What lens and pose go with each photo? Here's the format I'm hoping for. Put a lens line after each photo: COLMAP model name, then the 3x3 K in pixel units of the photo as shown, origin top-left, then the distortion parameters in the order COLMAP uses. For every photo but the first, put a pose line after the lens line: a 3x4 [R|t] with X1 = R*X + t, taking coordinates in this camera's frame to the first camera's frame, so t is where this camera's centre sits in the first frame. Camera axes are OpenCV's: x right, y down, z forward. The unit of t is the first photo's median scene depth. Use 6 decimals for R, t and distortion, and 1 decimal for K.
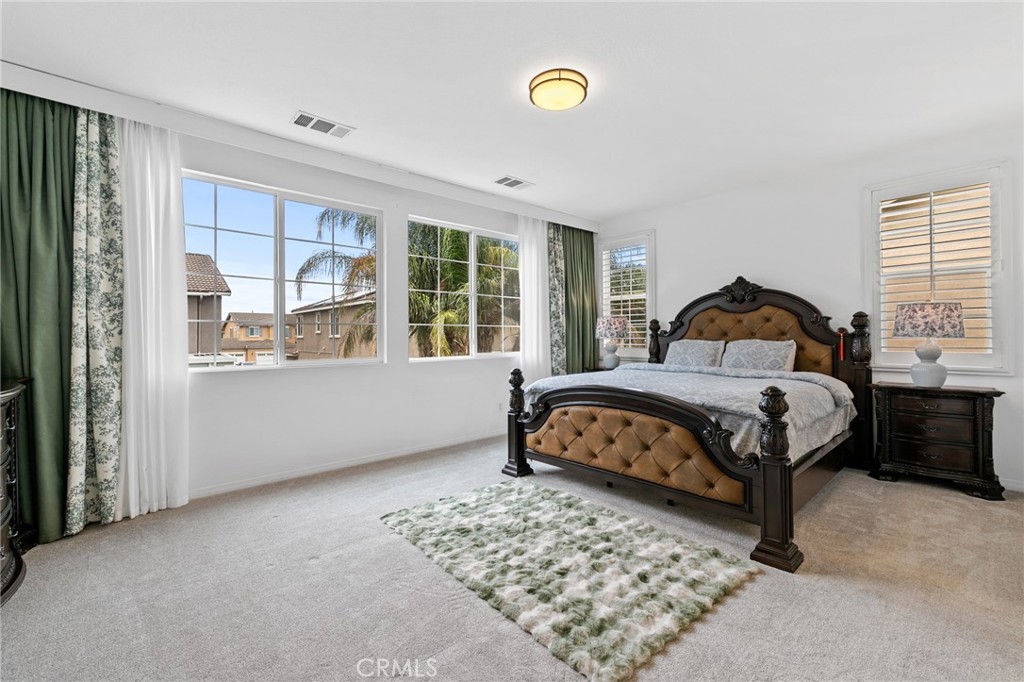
lens RADIAL K [[442.0, 0, 517.1], [0, 442.0, 336.4], [0, 0, 1]] dist [0.002952, 0.000177]
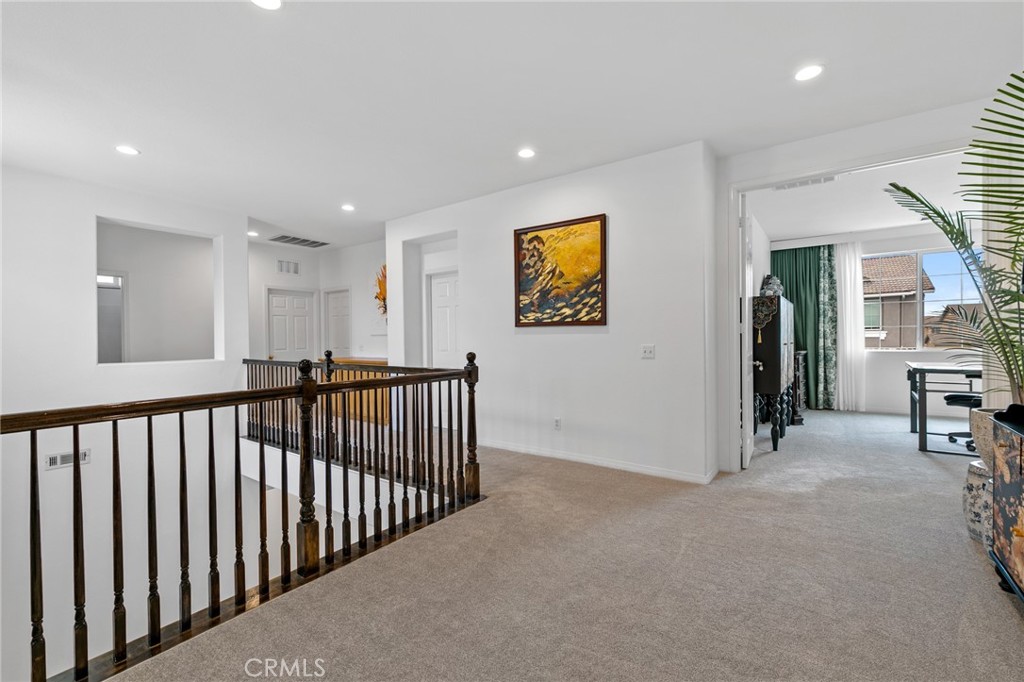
lens RADIAL K [[442.0, 0, 517.1], [0, 442.0, 336.4], [0, 0, 1]] dist [0.002952, 0.000177]
pose [[0.209214, 0.005776, -0.977853, 0.435056], [0.009205, 0.999927, 0.007875, -0.009482], [0.977827, -0.010649, 0.209146, -0.475730]]
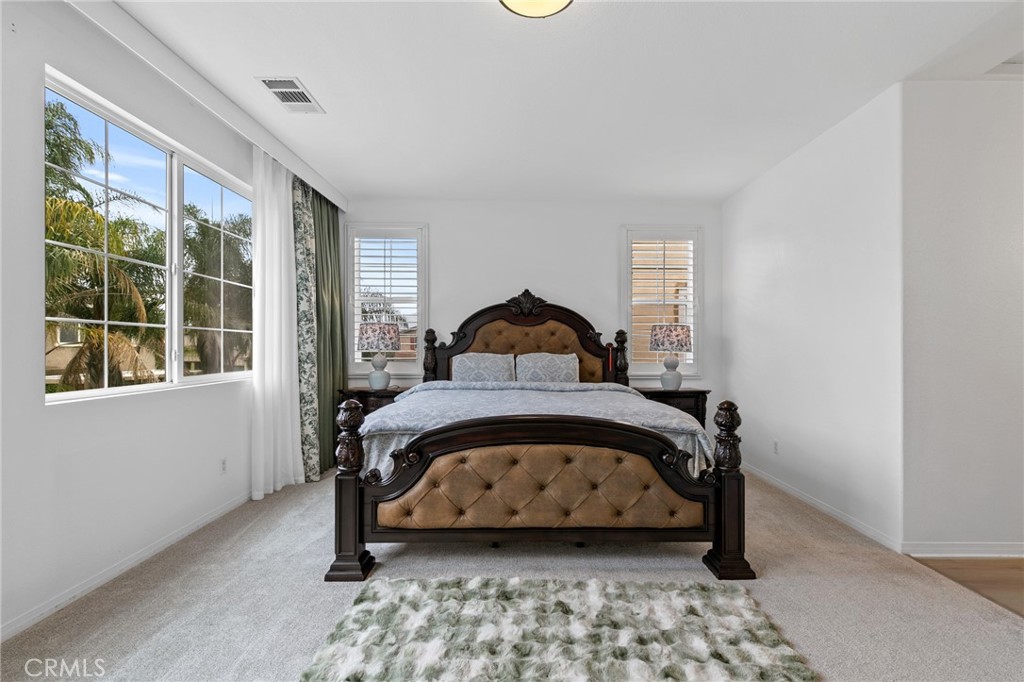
lens RADIAL K [[446.8, 0, 515.4], [0, 446.8, 349.7], [0, 0, 1]] dist [0.001109, -0.000185]
pose [[0.662556, 0.006347, 0.748985, -0.375813], [-0.007443, 0.999971, -0.001889, 0.003053], [-0.748975, -0.004323, 0.662584, 0.510439]]
